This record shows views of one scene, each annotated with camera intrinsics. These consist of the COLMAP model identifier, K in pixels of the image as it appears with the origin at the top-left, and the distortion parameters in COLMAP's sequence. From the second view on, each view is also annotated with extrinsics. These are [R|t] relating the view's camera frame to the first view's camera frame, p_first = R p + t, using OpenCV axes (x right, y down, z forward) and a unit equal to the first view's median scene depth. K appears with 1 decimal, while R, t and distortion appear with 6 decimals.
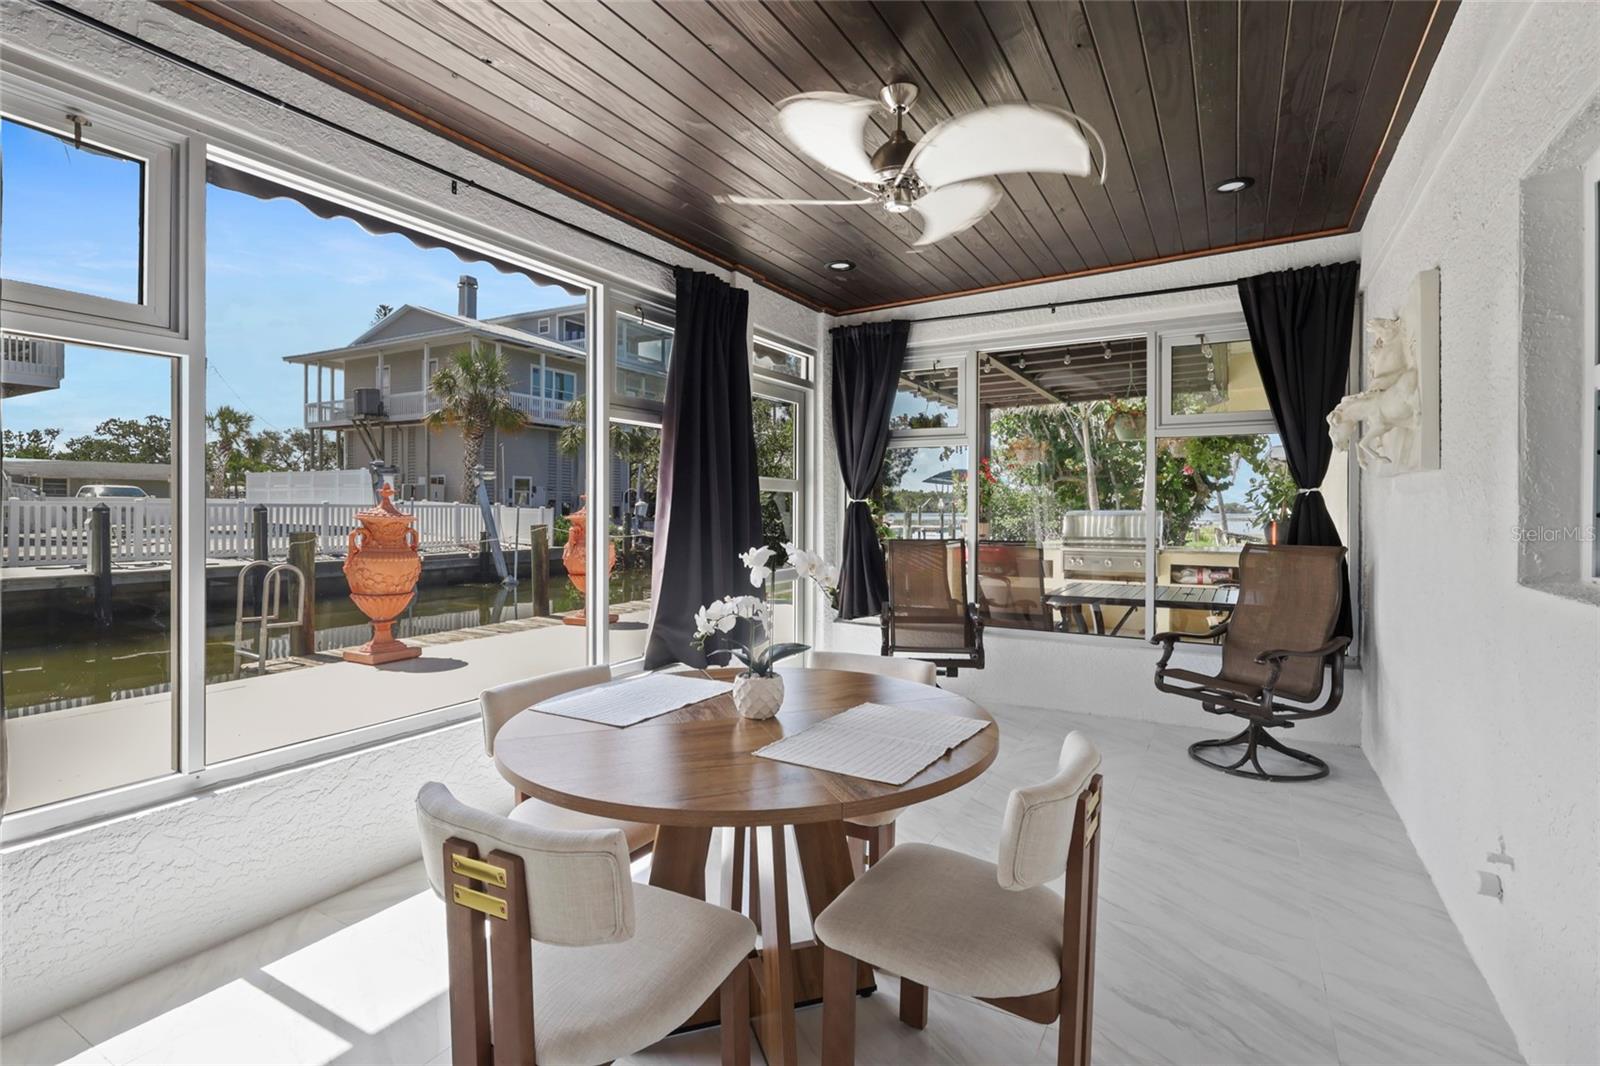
lens RADIAL K [[755.6, 0, 802.9], [0, 755.6, 499.7], [0, 0, 1]] dist [-0.003240, 0.000048]
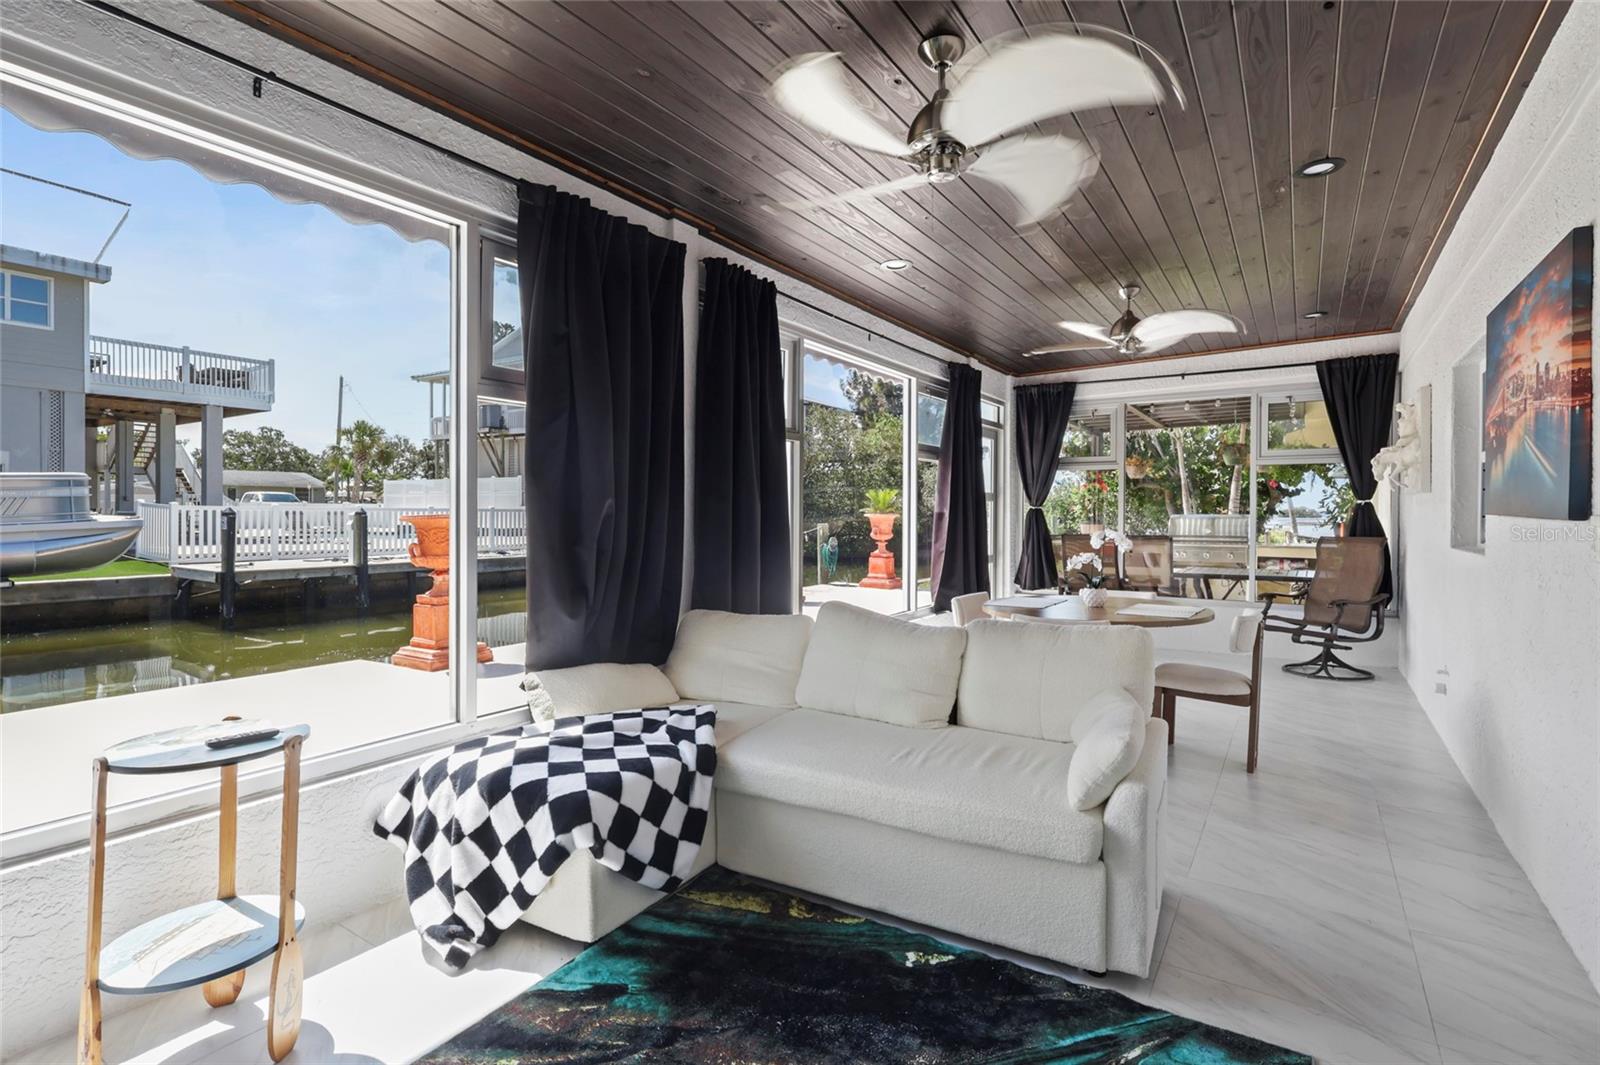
lens RADIAL K [[759.9, 0, 796.2], [0, 759.9, 509.1], [0, 0, 1]] dist [-0.001741, -0.000443]
pose [[0.997693, 0.000136, -0.067883, -0.288990], [0.000348, 0.999975, 0.007117, -0.006237], [0.067882, -0.007124, 0.997668, -0.475211]]
